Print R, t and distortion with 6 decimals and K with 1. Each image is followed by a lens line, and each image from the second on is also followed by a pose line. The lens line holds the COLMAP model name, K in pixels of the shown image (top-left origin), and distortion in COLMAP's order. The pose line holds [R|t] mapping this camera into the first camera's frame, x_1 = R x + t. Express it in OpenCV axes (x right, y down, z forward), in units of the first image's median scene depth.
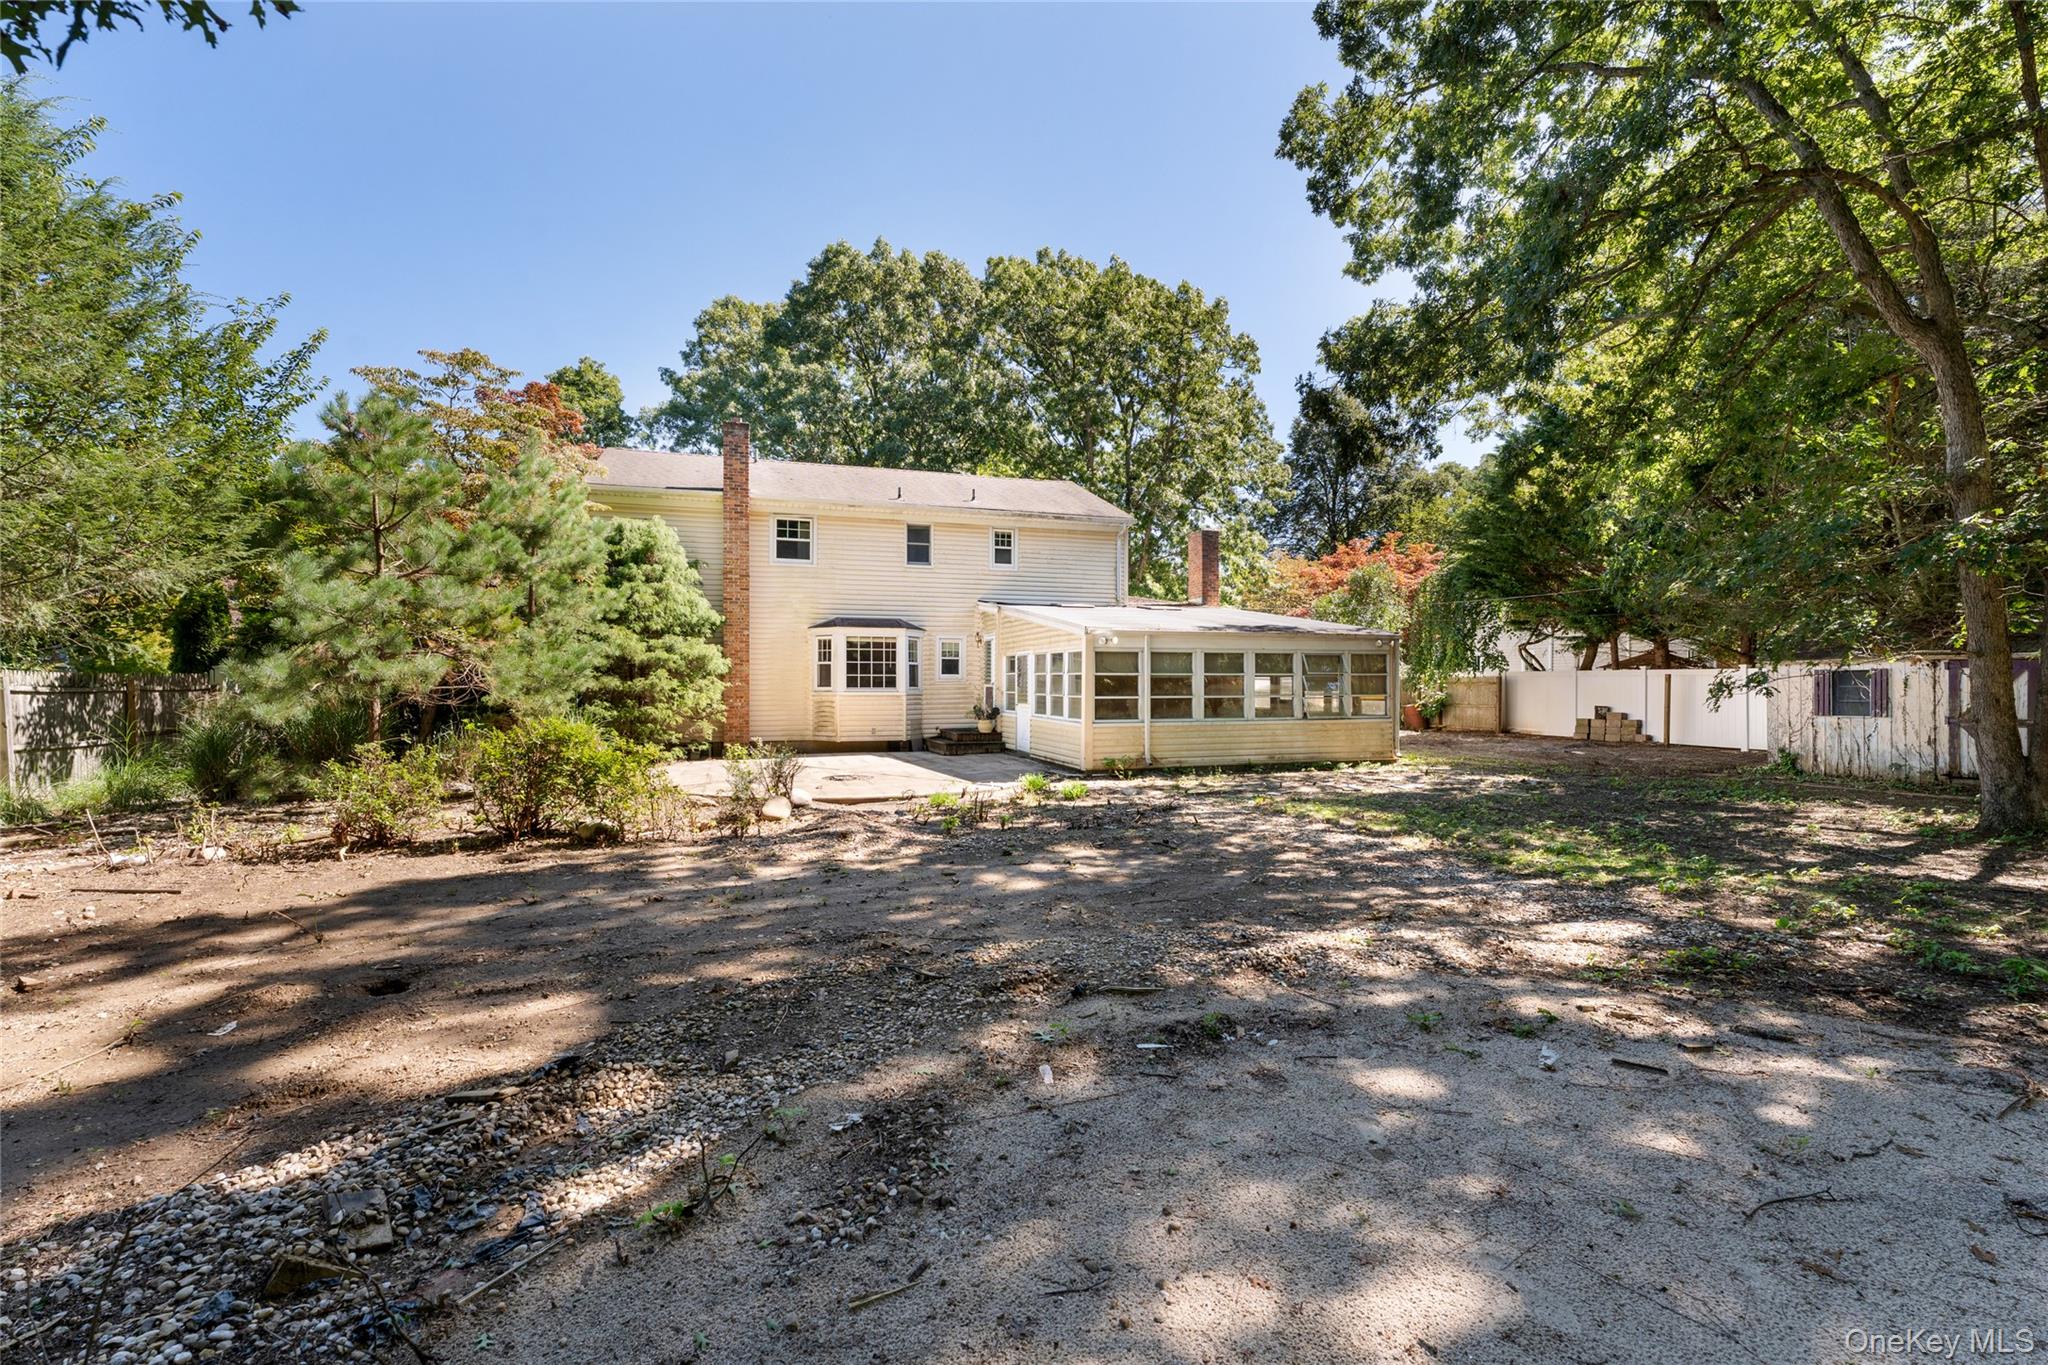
lens RADIAL K [[884.5, 0, 1024.0], [0, 884.5, 682.5], [0, 0, 1]] dist [-0.000276, -0.000007]
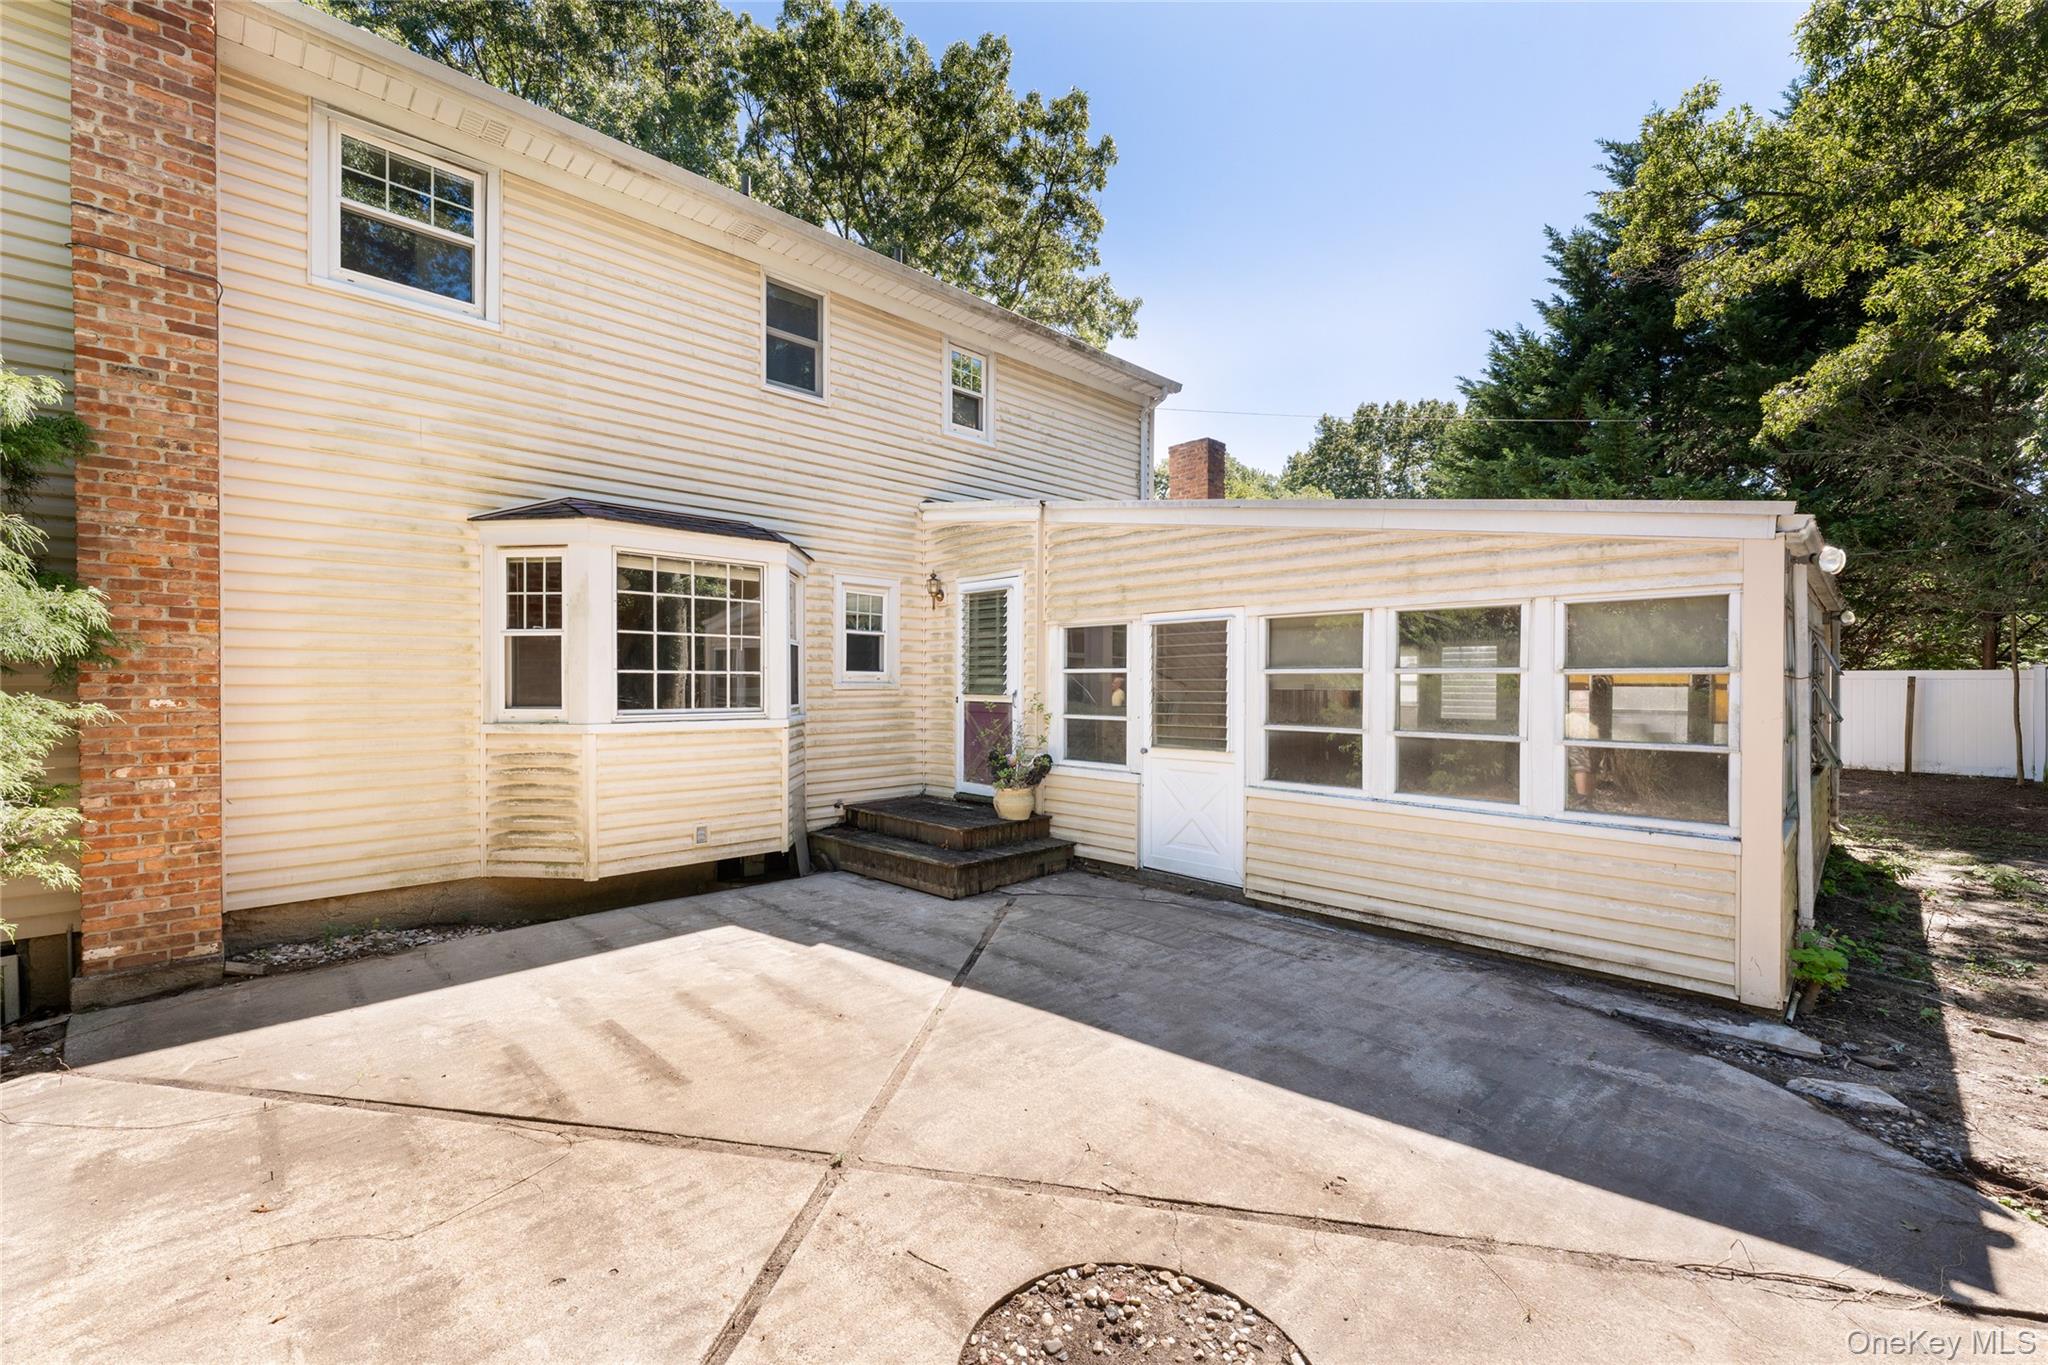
lens RADIAL K [[827.5, 0, 1024.0], [0, 827.5, 682.5], [0, 0, 1]] dist [0.001738, 0.000217]
pose [[0.894011, 0.000256, 0.448044, -0.201401], [-0.000371, 1.000000, 0.000168, -0.004289], [-0.448044, -0.000316, 0.894011, 0.656071]]
